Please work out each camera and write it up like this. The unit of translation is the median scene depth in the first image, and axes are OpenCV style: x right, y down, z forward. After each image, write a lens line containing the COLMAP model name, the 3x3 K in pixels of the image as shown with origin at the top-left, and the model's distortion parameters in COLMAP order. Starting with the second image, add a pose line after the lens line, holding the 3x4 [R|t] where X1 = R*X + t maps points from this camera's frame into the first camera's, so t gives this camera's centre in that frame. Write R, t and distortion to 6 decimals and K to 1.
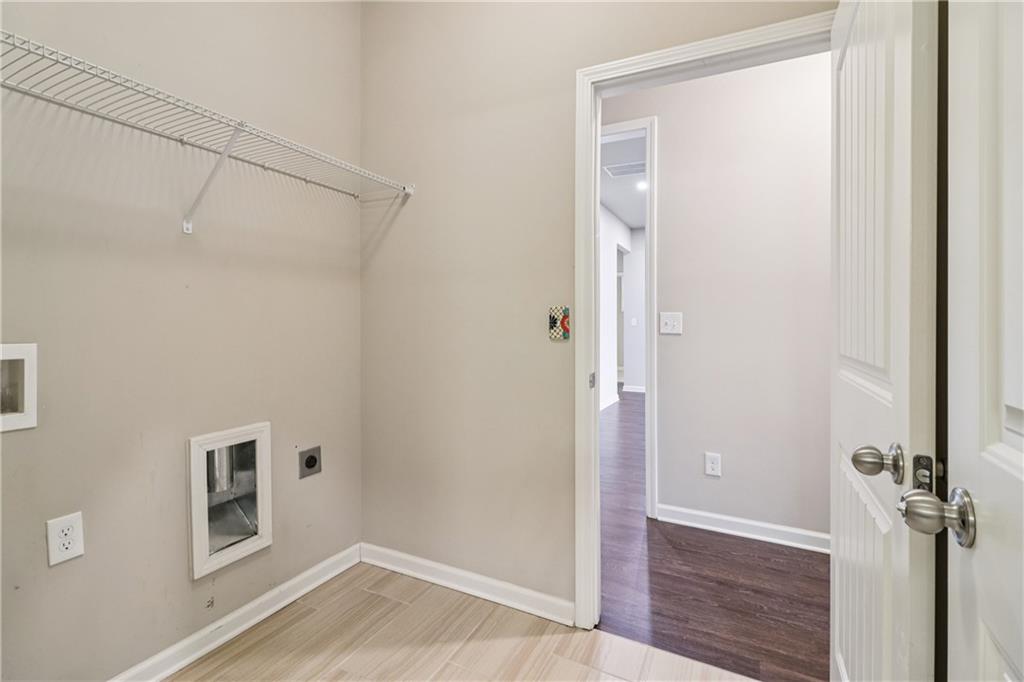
lens RADIAL K [[474.5, 0, 504.9], [0, 474.5, 321.2], [0, 0, 1]] dist [-0.004114, -0.001281]
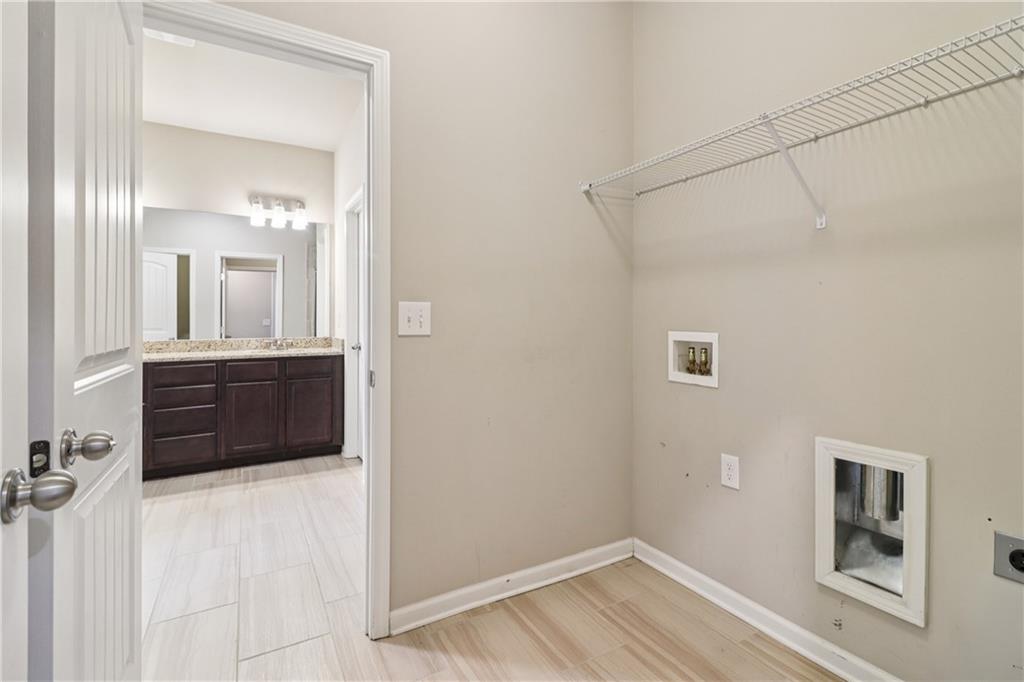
lens RADIAL K [[474.5, 0, 500.4], [0, 474.5, 323.3], [0, 0, 1]] dist [-0.004114, -0.001281]
pose [[-0.537906, 0.013845, -0.842891, 0.515612], [0.004219, 0.999897, 0.013731, -0.005268], [0.842994, 0.003830, -0.537909, 0.967067]]
